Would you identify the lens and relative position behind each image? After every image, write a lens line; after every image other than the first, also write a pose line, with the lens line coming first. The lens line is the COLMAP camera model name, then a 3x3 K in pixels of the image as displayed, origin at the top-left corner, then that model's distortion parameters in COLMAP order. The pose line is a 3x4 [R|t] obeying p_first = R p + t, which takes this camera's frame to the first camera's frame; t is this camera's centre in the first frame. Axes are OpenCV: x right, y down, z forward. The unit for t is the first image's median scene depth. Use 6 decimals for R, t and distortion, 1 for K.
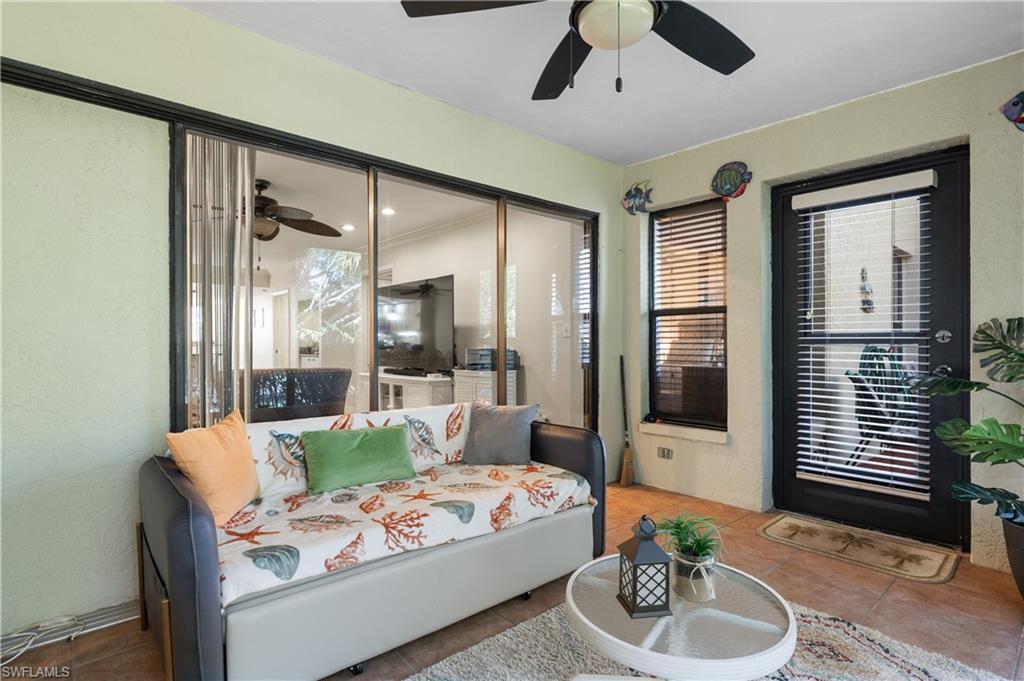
lens RADIAL K [[518.2, 0, 520.2], [0, 518.2, 333.7], [0, 0, 1]] dist [0.002106, 0.000471]
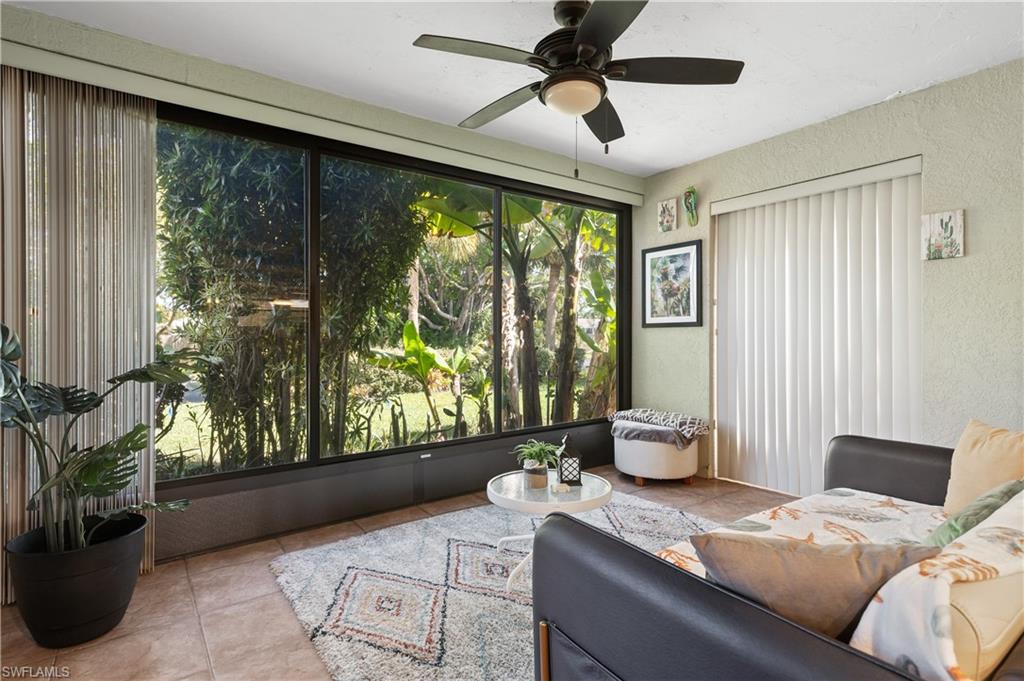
lens RADIAL K [[518.2, 0, 520.2], [0, 518.2, 333.7], [0, 0, 1]] dist [0.002106, 0.000471]
pose [[-0.995828, -0.000023, 0.091251, 0.180380], [-0.000674, 0.999975, -0.007102, 0.012870], [-0.091248, -0.007134, -0.995803, 2.059521]]
